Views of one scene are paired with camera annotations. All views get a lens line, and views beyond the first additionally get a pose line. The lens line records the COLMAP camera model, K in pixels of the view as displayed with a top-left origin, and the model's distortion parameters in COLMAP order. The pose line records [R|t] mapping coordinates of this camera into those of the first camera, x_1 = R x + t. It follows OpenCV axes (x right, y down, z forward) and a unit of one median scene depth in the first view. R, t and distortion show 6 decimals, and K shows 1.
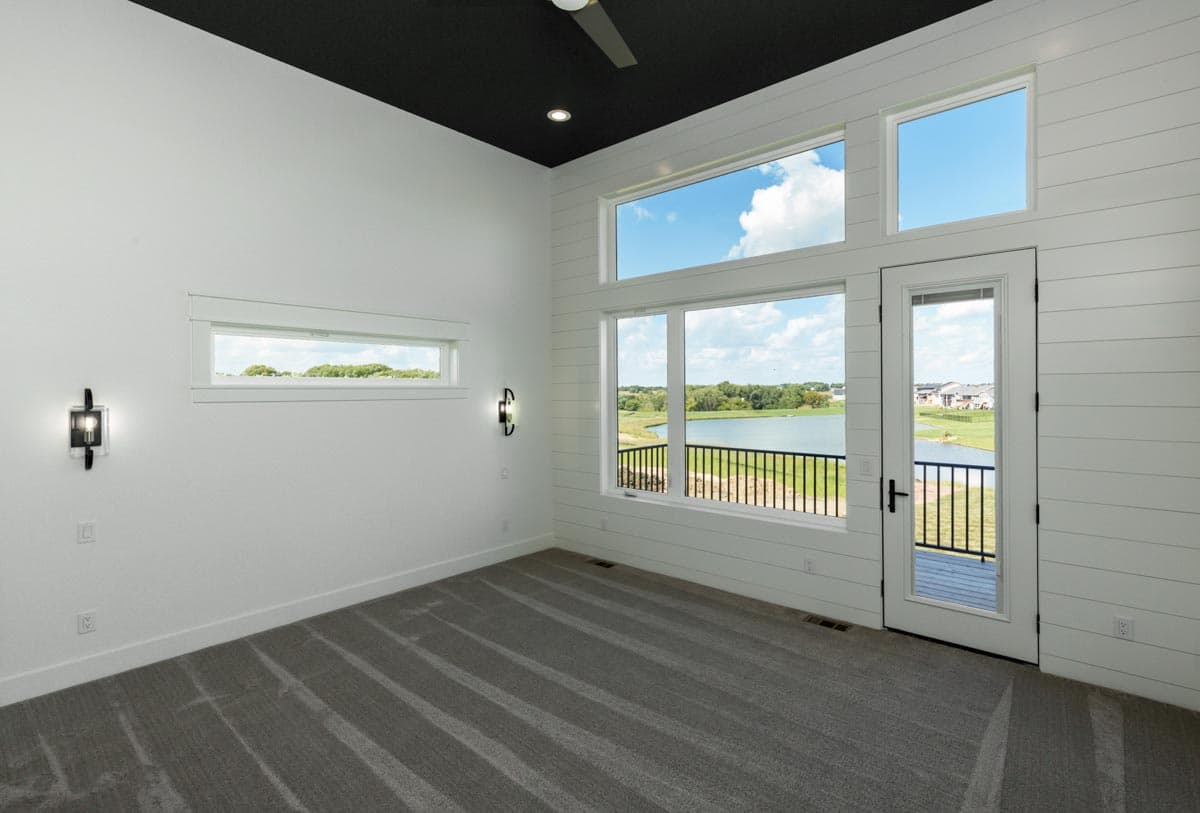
lens RADIAL K [[540.5, 0, 607.1], [0, 540.5, 396.4], [0, 0, 1]] dist [-0.000484, -0.000084]
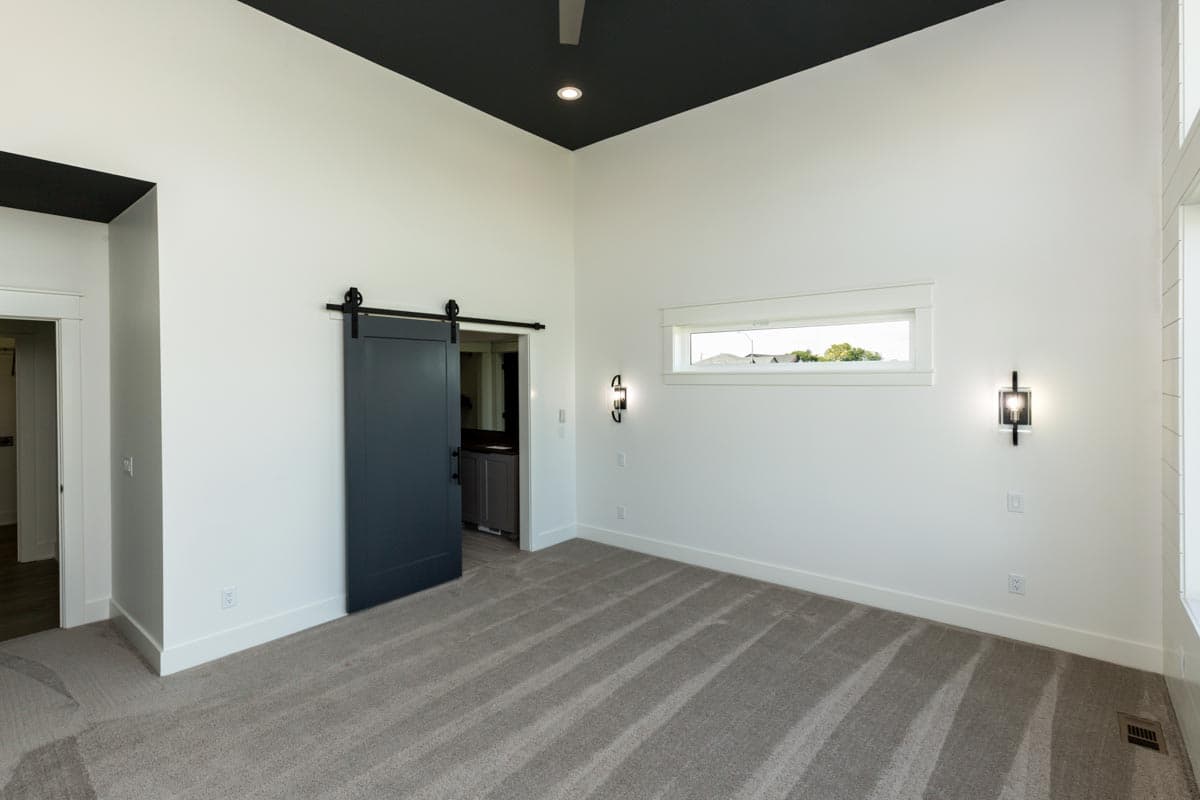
lens RADIAL K [[554.2, 0, 597.0], [0, 554.2, 391.2], [0, 0, 1]] dist [-0.005177, -0.002658]
pose [[0.043334, 0.022120, -0.998816, 0.106592], [0.002639, 0.999749, 0.022255, -0.001176], [0.999057, -0.003600, 0.043264, 0.118128]]
